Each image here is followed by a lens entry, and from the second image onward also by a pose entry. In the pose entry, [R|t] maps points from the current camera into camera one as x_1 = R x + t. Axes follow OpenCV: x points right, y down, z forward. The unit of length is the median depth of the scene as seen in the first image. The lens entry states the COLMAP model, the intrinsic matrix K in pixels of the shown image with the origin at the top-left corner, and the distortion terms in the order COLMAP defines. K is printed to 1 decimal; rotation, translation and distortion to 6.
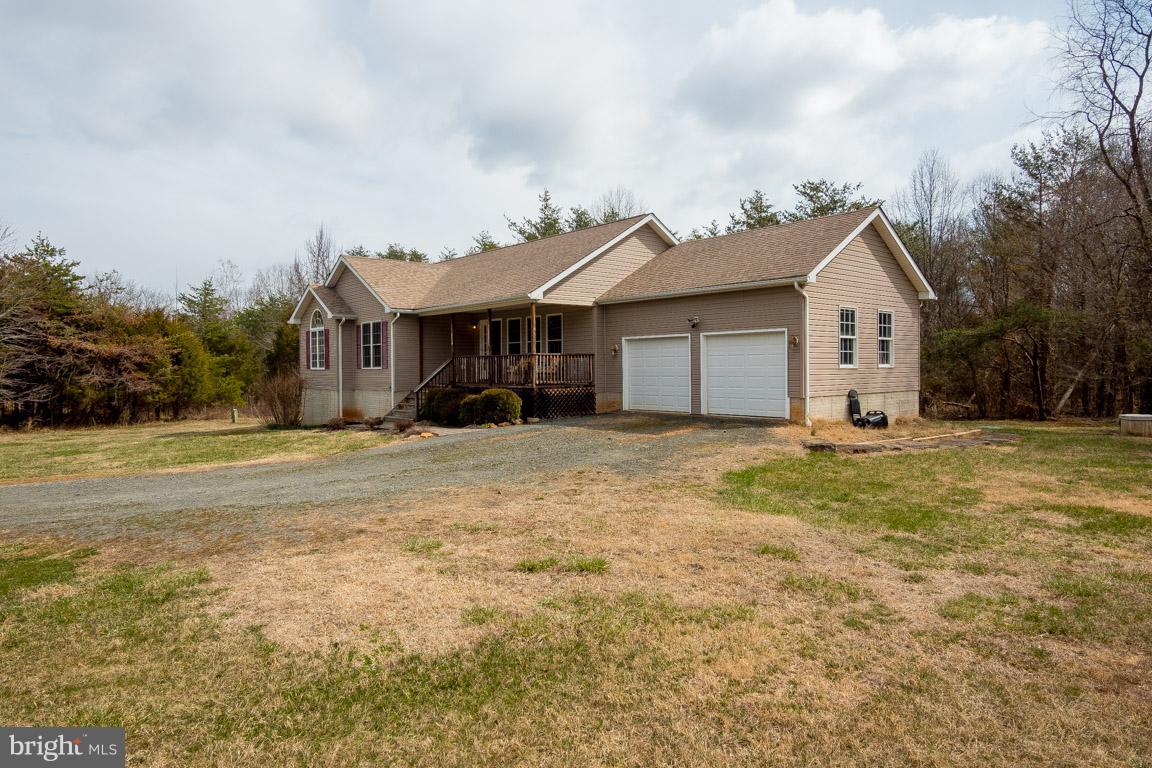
lens RADIAL K [[514.1, 0, 573.3], [0, 514.1, 377.3], [0, 0, 1]] dist [0.001828, 0.000195]
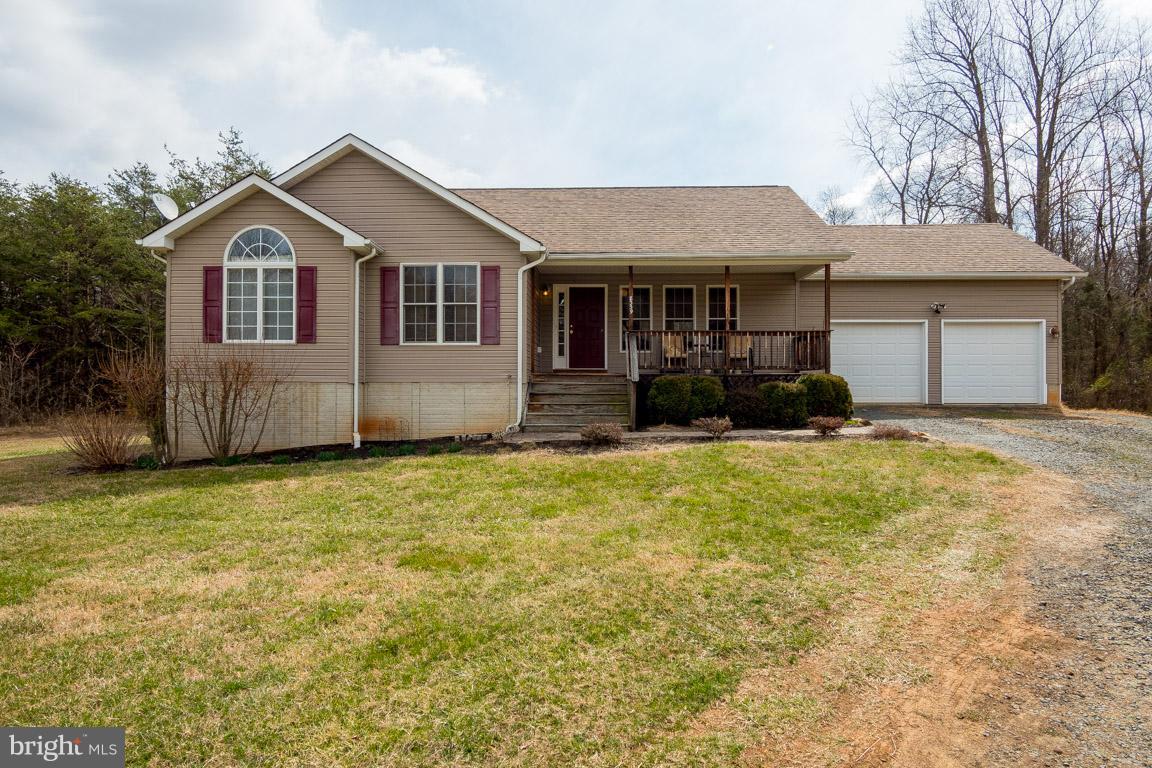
lens RADIAL K [[514.1, 0, 573.3], [0, 514.1, 377.3], [0, 0, 1]] dist [0.001828, 0.000195]
pose [[0.798650, 0.004420, 0.601779, -0.662011], [-0.005464, 0.999985, -0.000093, 0.019734], [-0.601771, -0.003214, 0.798662, 0.480812]]
